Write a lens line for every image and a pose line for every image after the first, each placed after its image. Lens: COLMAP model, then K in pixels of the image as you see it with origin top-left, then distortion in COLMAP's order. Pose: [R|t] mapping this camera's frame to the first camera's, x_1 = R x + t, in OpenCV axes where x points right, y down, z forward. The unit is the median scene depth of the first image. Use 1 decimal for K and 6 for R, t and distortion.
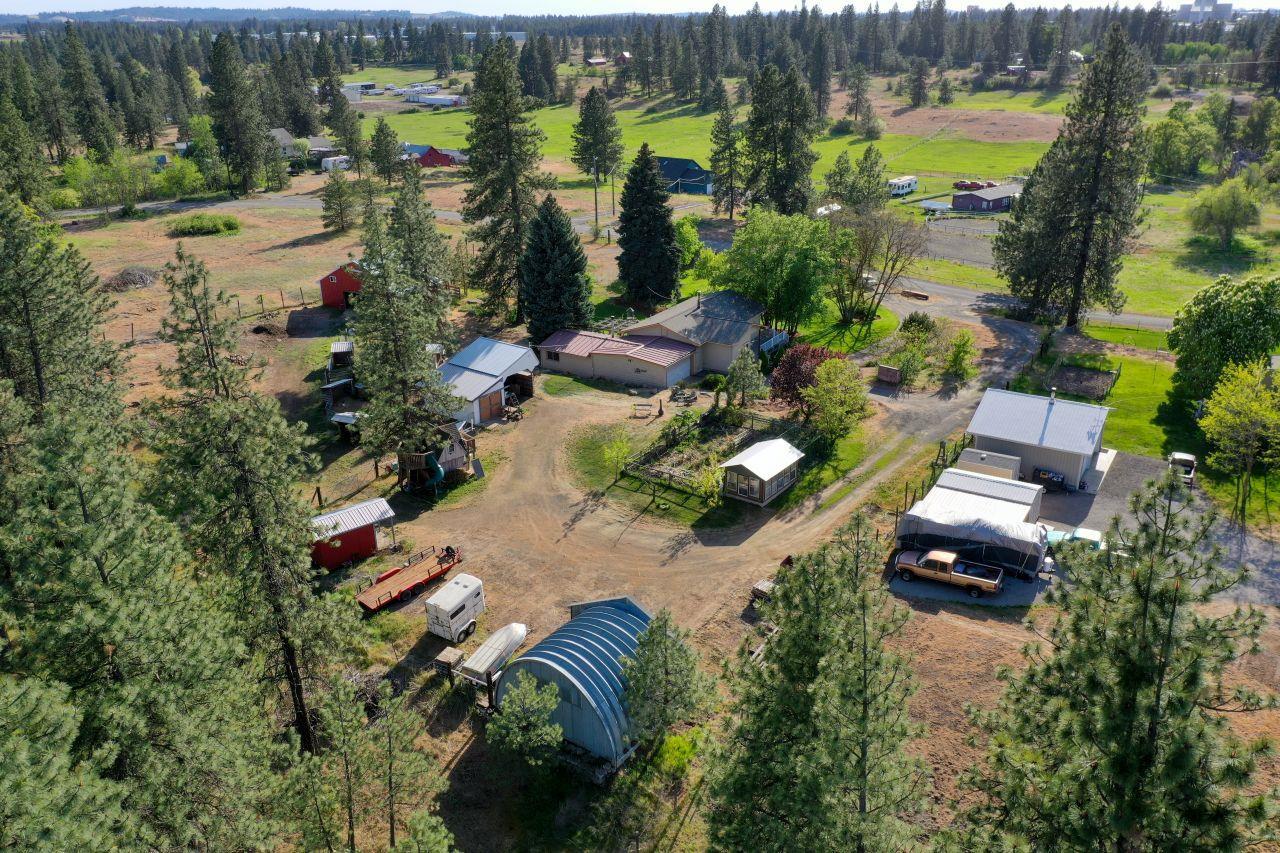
lens RADIAL K [[1038.3, 0, 639.8], [0, 1038.3, 430.4], [0, 0, 1]] dist [0.012153, 0.003161]
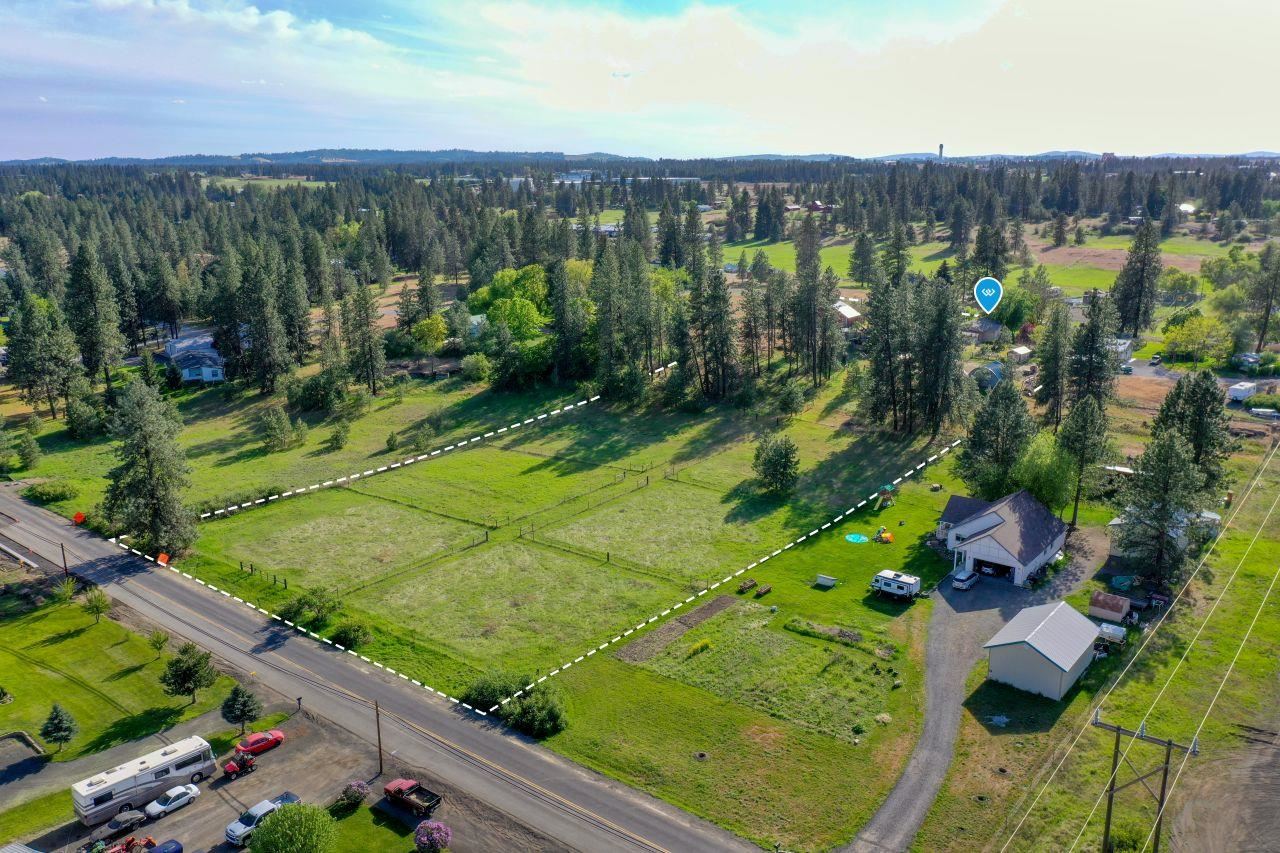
lens RADIAL K [[1038.3, 0, 639.1], [0, 1038.3, 424.4], [0, 0, 1]] dist [0.012153, 0.003161]
pose [[0.992274, 0.034661, -0.119126, -0.108698], [-0.049408, 0.991156, -0.123161, 0.116781], [0.113804, 0.128095, 0.985211, -0.379430]]
